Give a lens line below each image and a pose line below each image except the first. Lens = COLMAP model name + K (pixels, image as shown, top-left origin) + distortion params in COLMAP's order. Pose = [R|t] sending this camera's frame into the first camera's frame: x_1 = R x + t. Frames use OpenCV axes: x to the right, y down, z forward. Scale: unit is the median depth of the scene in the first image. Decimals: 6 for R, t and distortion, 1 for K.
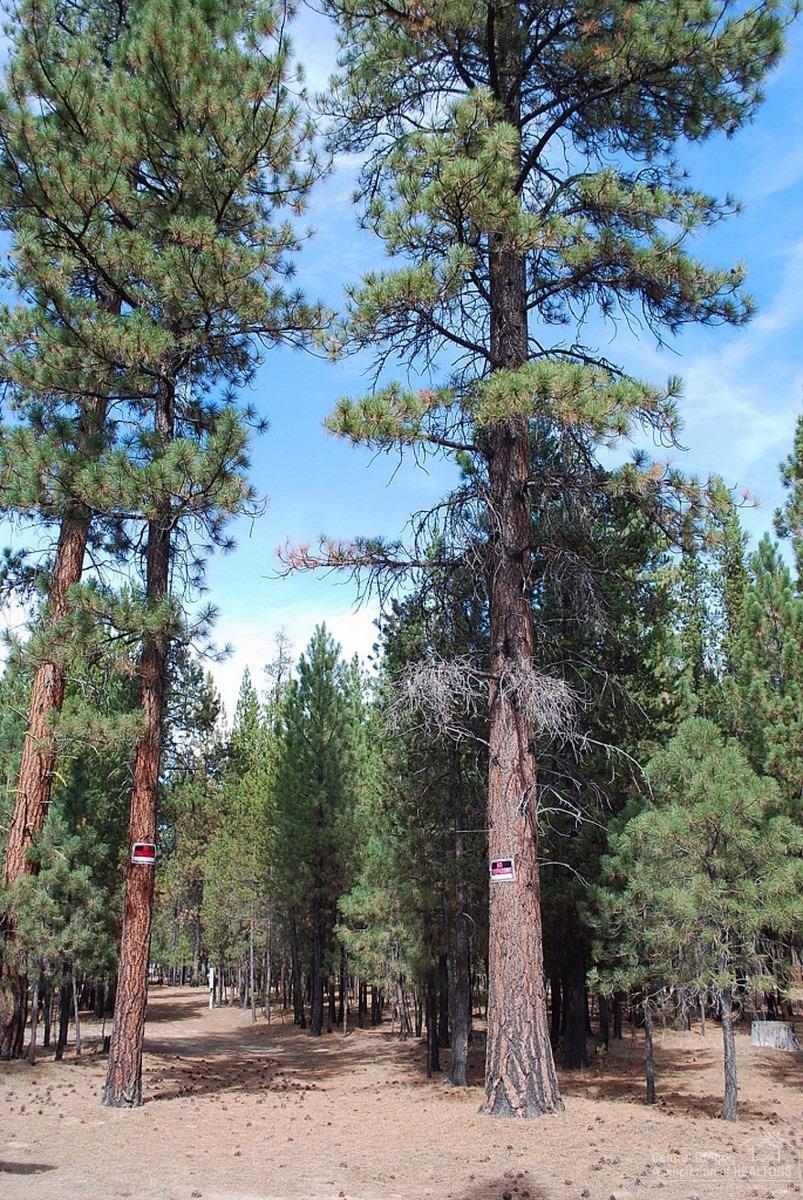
lens RADIAL K [[1114.3, 0, 401.5], [0, 1114.3, 600.0], [0, 0, 1]] dist [-0.062230, -0.000297]
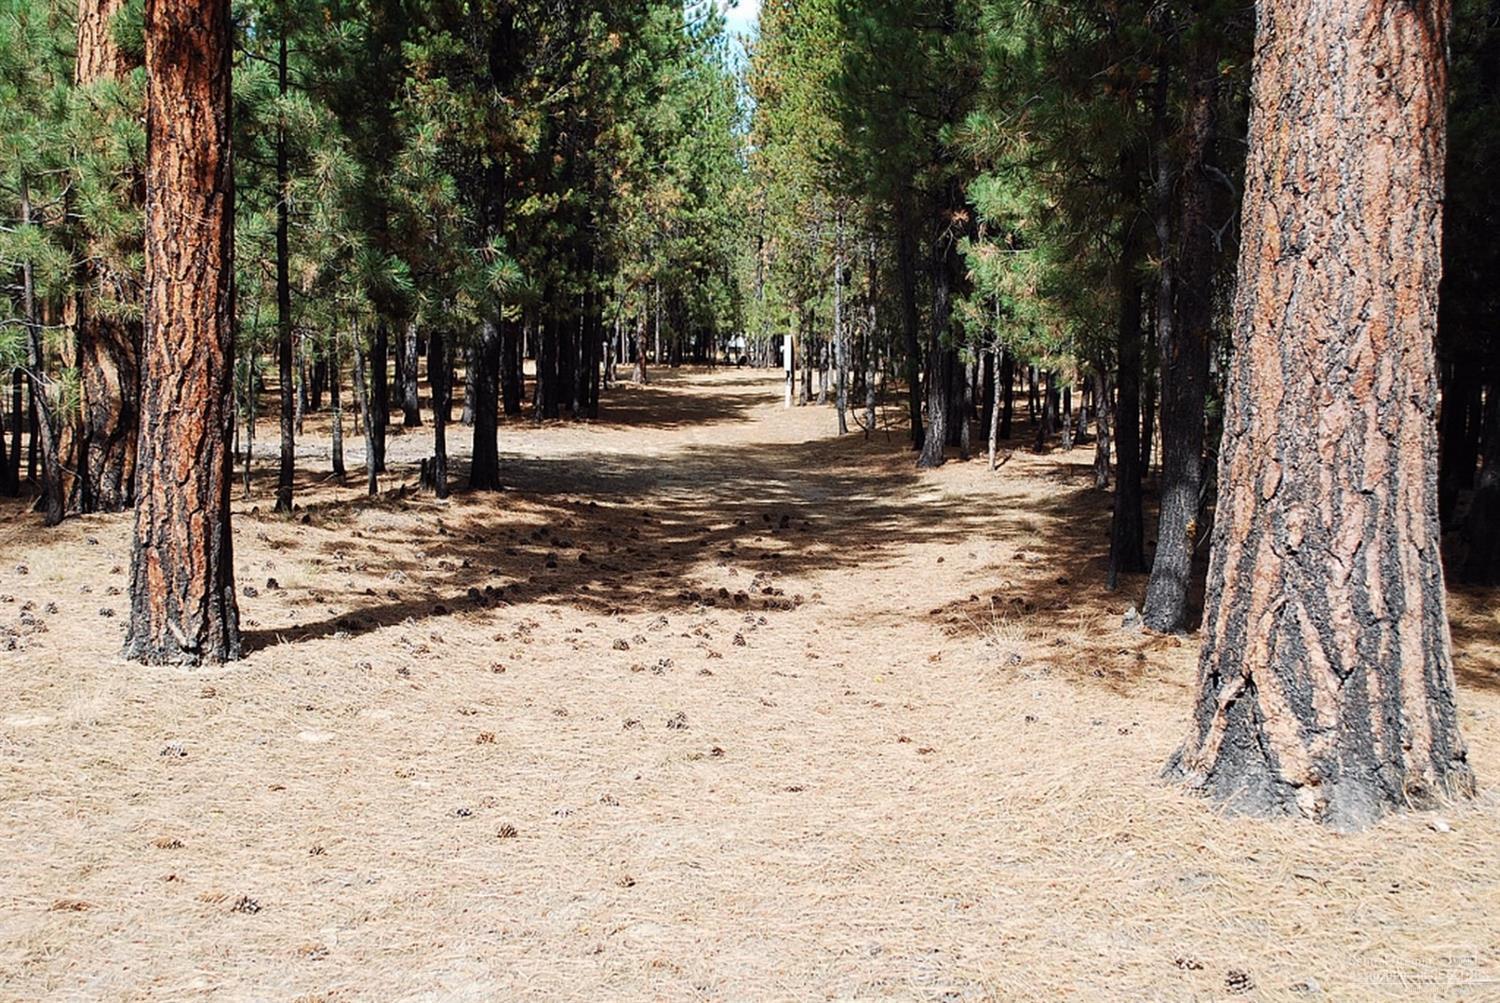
lens RADIAL K [[1904.3, 0, 750.0], [0, 1904.3, 501.5], [0, 0, 1]] dist [-0.023842, -0.037889]
pose [[0.975191, 0.044458, -0.216856, 0.066146], [0.044201, 0.920793, 0.387540, 0.189361], [0.216908, -0.387510, 0.895984, 0.527355]]
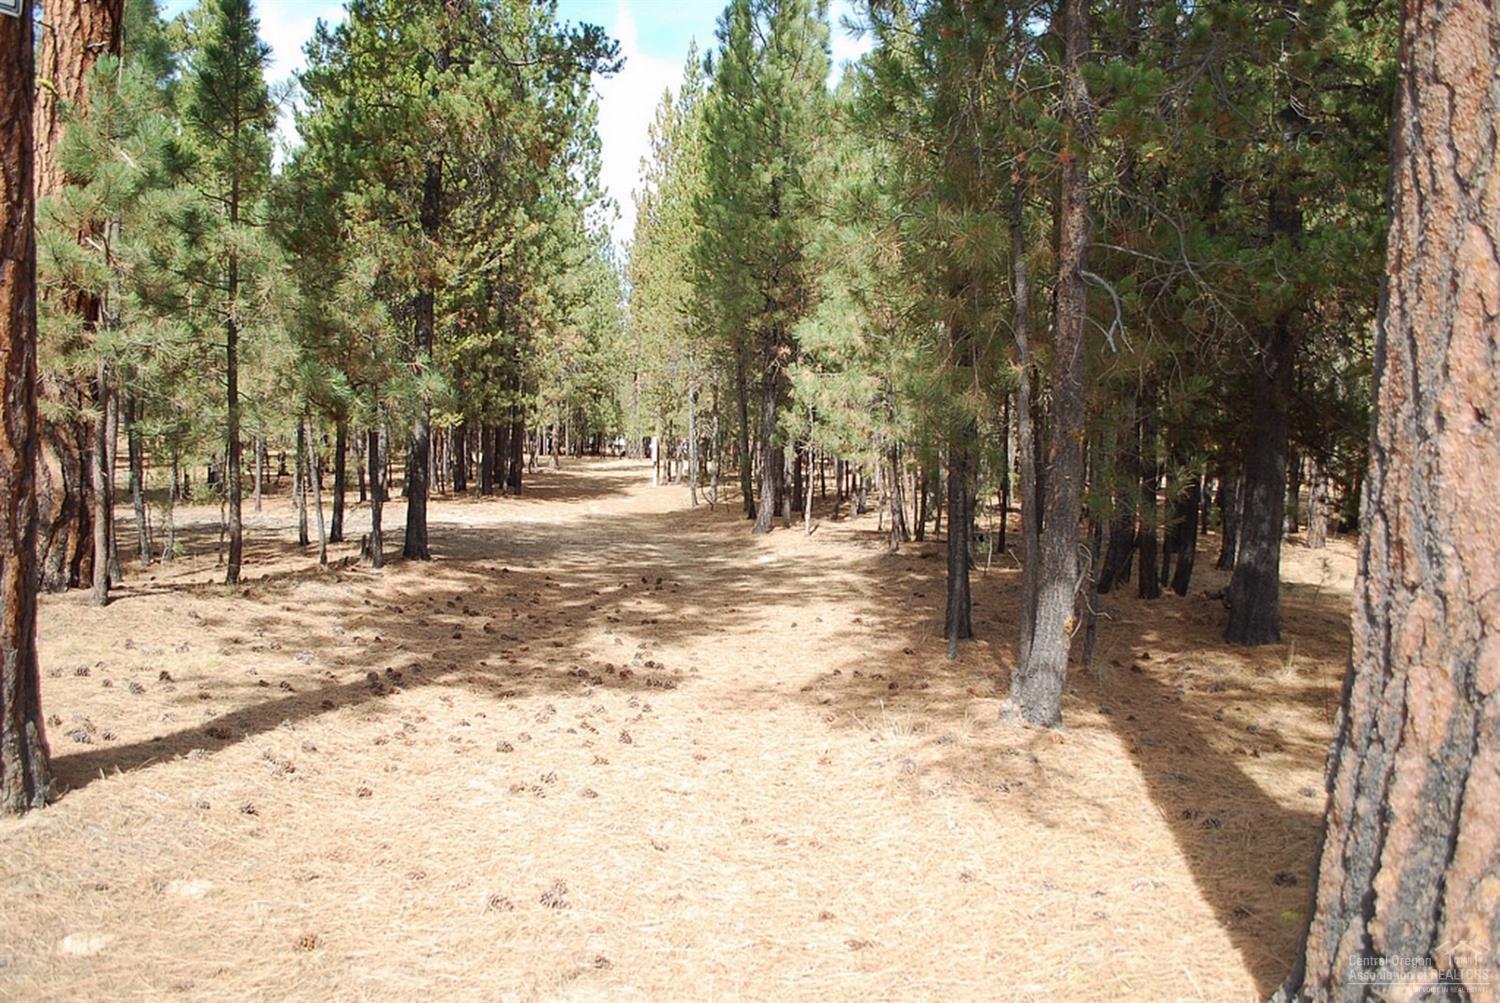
lens RADIAL K [[1197.1, 0, 750.0], [0, 1197.1, 501.5], [0, 0, 1]] dist [-0.073025, 0.002057]
pose [[0.992311, 0.037318, -0.118013, -0.002220], [0.007559, 0.933411, 0.358728, 0.281411], [0.123542, -0.356862, 0.925952, 0.800157]]
